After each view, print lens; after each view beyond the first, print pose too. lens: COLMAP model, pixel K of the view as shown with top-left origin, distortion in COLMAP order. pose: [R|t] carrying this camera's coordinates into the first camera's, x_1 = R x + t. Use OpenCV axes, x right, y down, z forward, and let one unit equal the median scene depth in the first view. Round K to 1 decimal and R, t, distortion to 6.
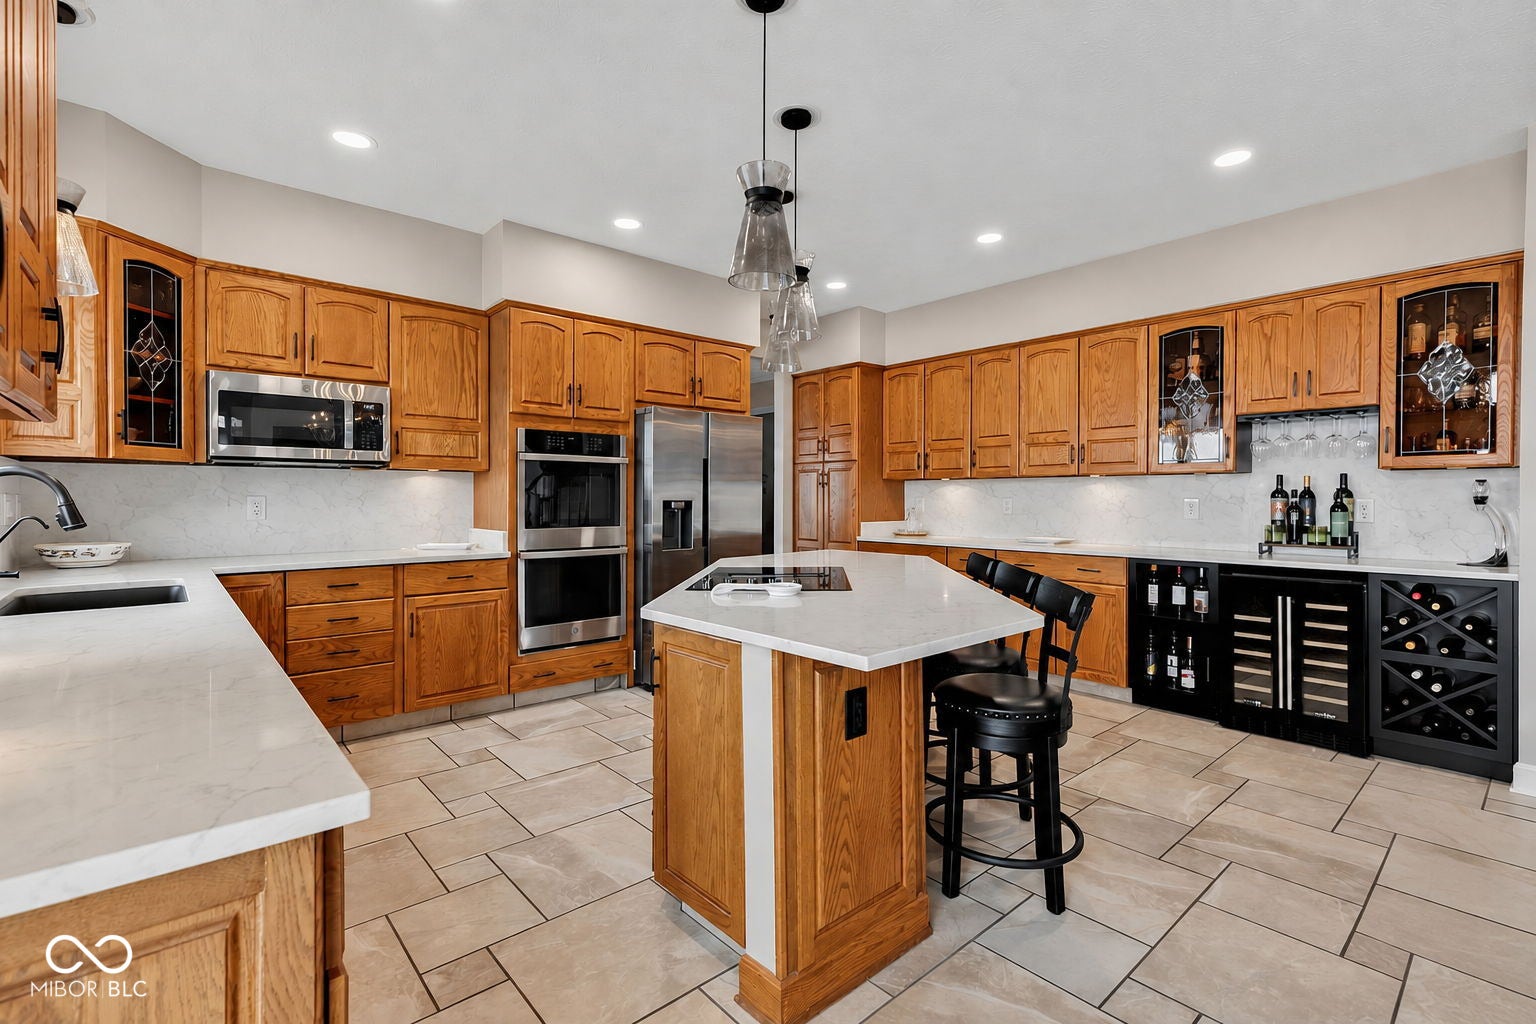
lens RADIAL K [[705.1, 0, 786.2], [0, 705.1, 494.6], [0, 0, 1]] dist [0.010179, -0.000167]
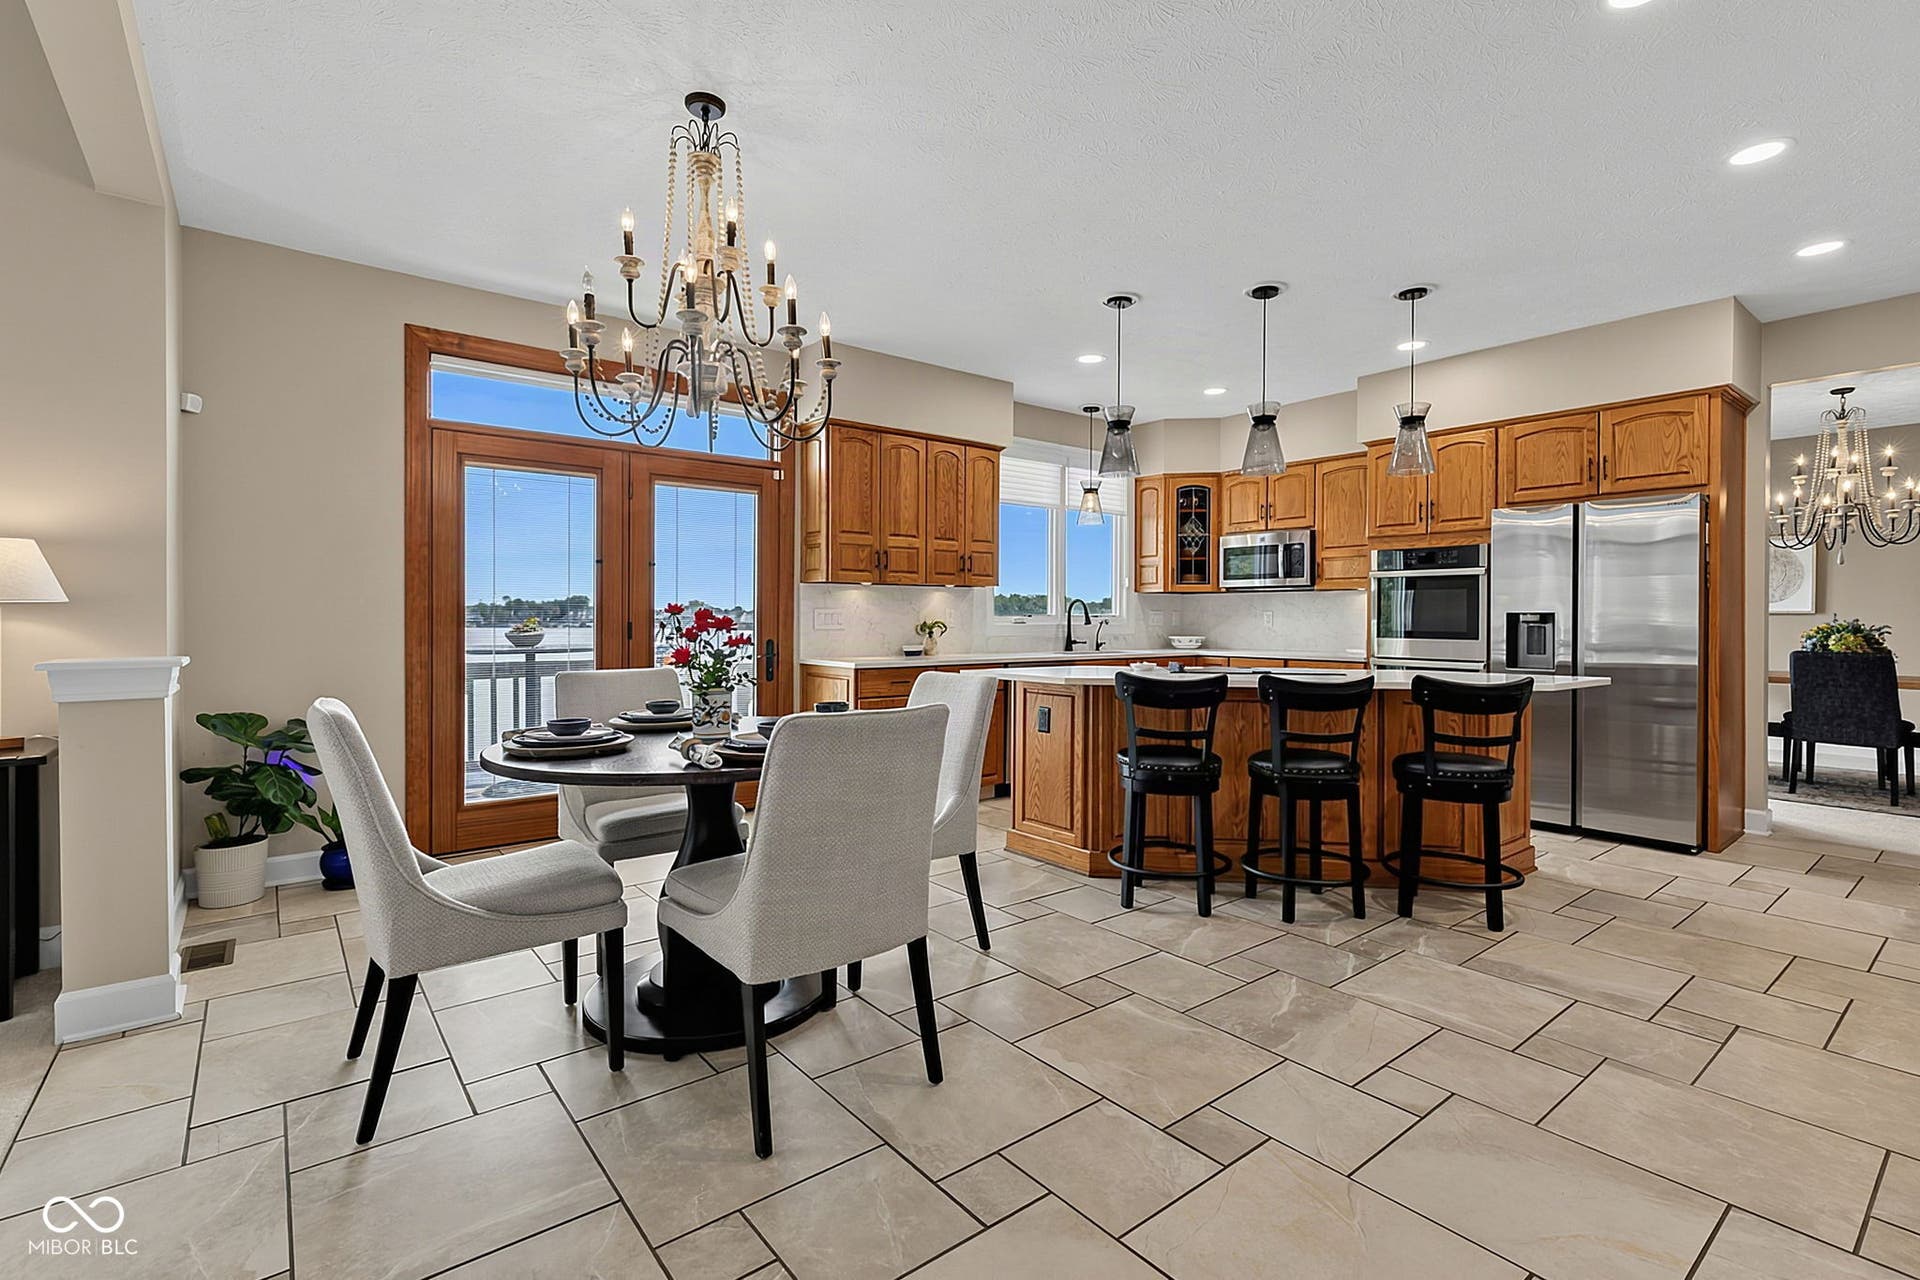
lens RADIAL K [[874.8, 0, 951.8], [0, 874.8, 621.0], [0, 0, 1]] dist [-0.000217, -0.000057]
pose [[-0.073153, -0.000125, -0.997321, 1.034085], [-0.002703, 0.999996, 0.000073, 0.021842], [0.997317, 0.002701, -0.073153, 0.393648]]
